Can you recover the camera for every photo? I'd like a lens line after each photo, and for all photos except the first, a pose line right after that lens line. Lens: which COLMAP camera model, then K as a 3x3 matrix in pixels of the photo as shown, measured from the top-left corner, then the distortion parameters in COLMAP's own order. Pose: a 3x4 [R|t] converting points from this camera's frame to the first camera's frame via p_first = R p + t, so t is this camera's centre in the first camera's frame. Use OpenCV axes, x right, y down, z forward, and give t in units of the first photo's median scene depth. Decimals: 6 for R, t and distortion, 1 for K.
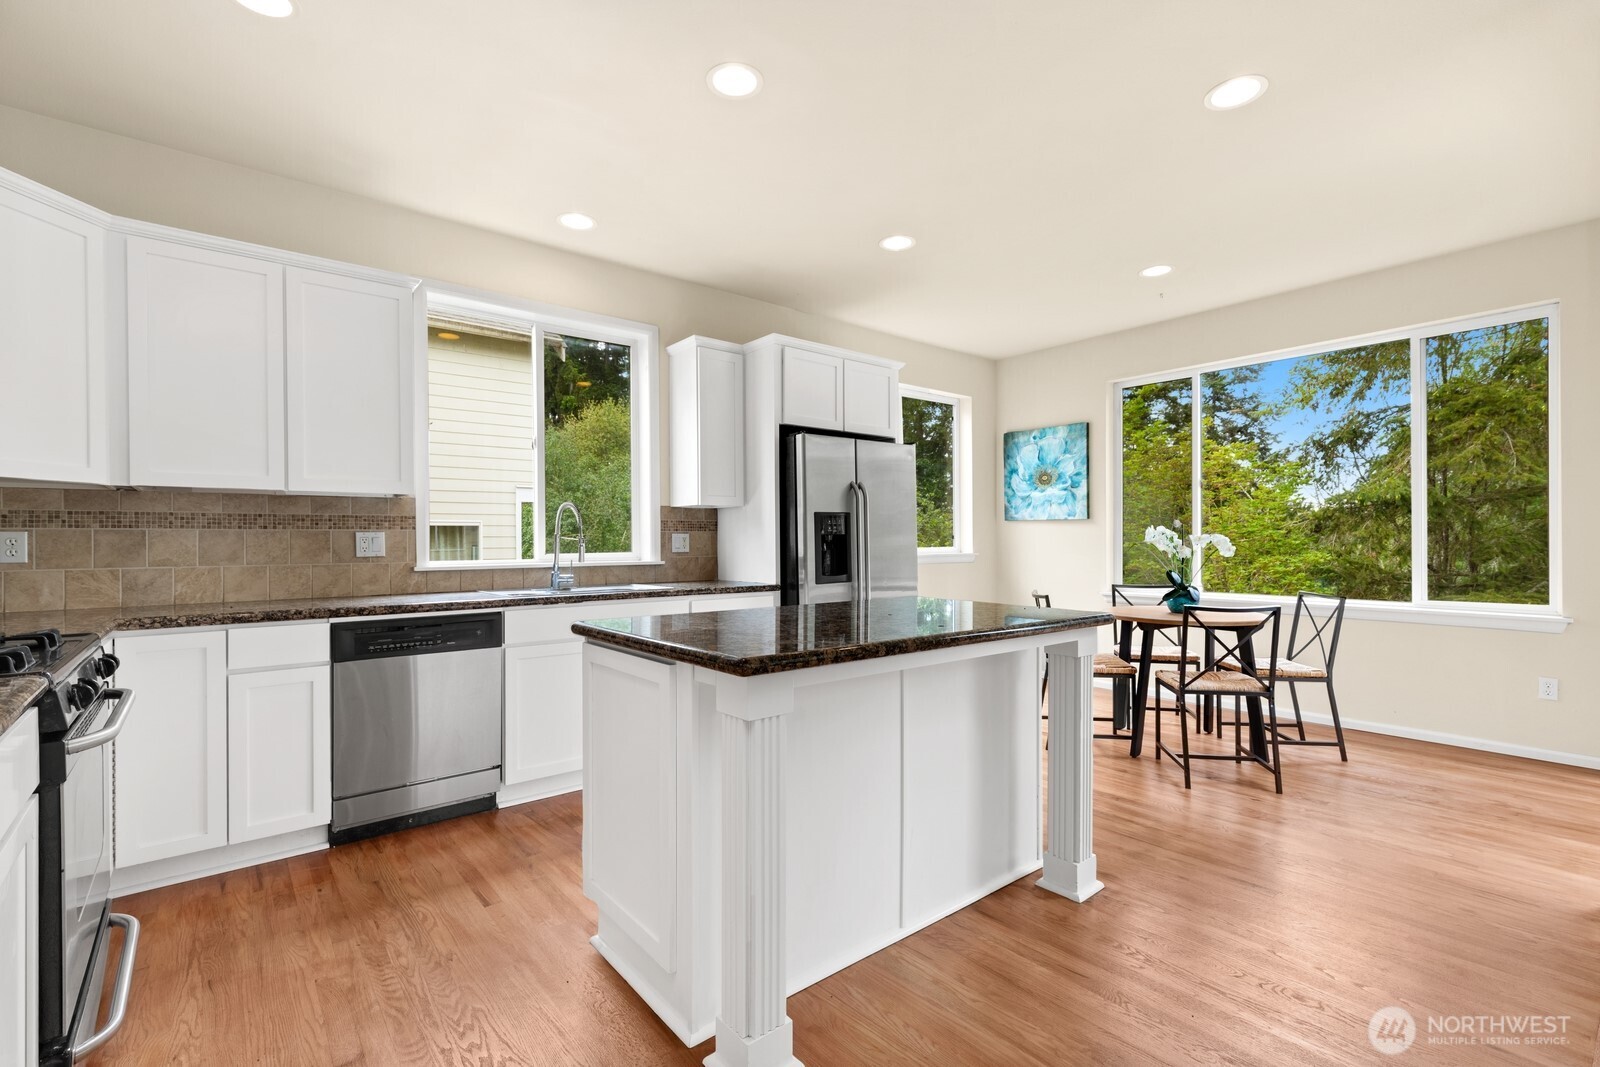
lens RADIAL K [[721.1, 0, 798.1], [0, 721.1, 542.6], [0, 0, 1]] dist [0.006845, -0.002270]
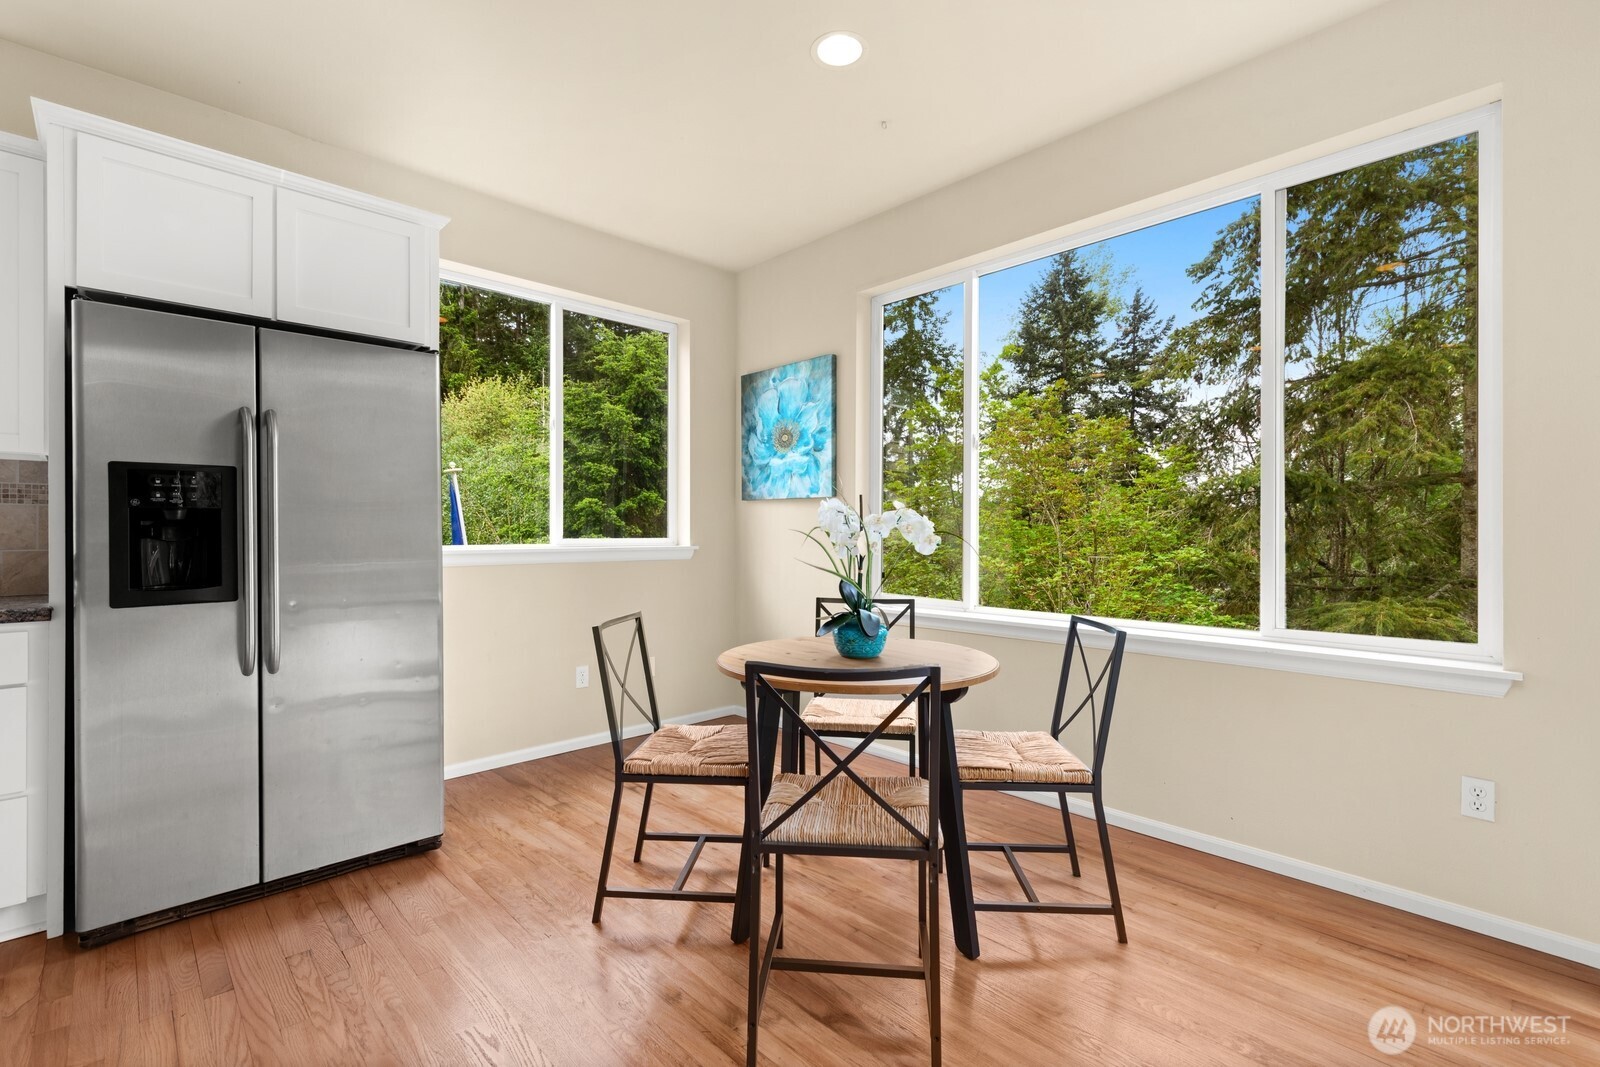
lens RADIAL K [[721.1, 0, 803.7], [0, 721.1, 533.4], [0, 0, 1]] dist [0.006845, -0.002270]
pose [[0.996717, 0.006904, 0.080668, 0.290735], [-0.006574, 0.999969, -0.004362, 0.004344], [-0.080695, 0.003817, 0.996732, 0.298354]]
